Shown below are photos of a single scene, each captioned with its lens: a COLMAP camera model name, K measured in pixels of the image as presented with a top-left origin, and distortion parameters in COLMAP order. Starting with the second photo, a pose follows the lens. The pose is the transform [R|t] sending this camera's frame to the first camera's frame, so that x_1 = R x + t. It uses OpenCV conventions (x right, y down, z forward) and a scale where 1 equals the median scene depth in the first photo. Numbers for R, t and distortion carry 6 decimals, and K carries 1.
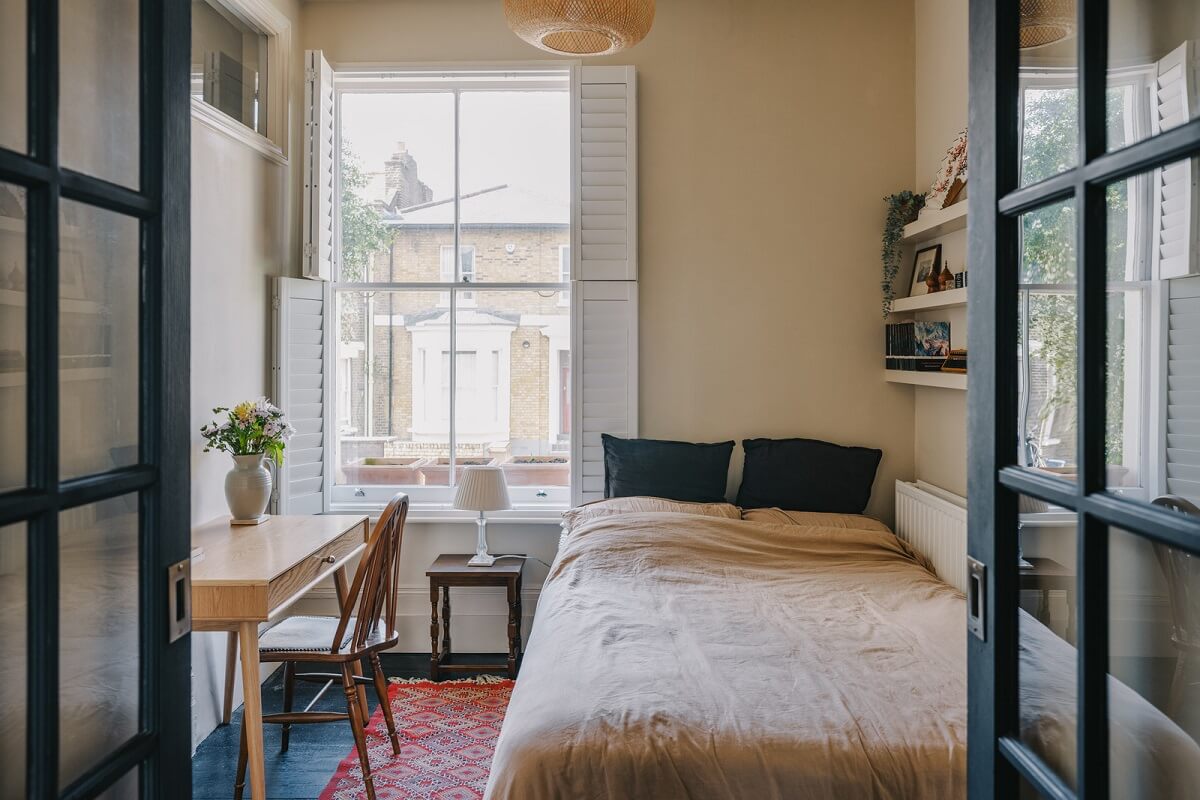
lens RADIAL K [[906.4, 0, 596.7], [0, 906.4, 372.4], [0, 0, 1]] dist [0.001065, -0.000660]
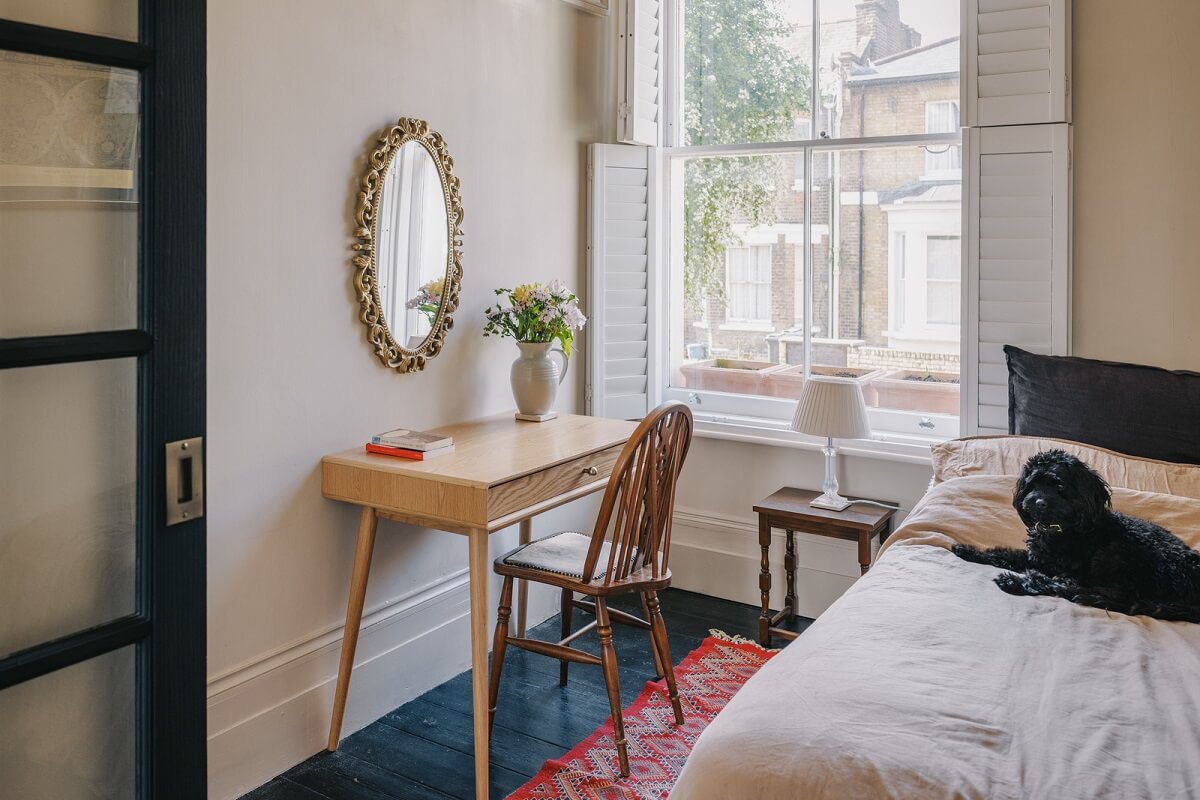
lens RADIAL K [[1044.1, 0, 599.7], [0, 1044.1, 258.3], [0, 0, 1]] dist [0.001398, 0.002329]
pose [[0.810484, 0.009641, -0.585682, 0.225928], [-0.016234, 0.999850, -0.006006, 0.010745], [0.585536, 0.014376, 0.810519, 0.169124]]
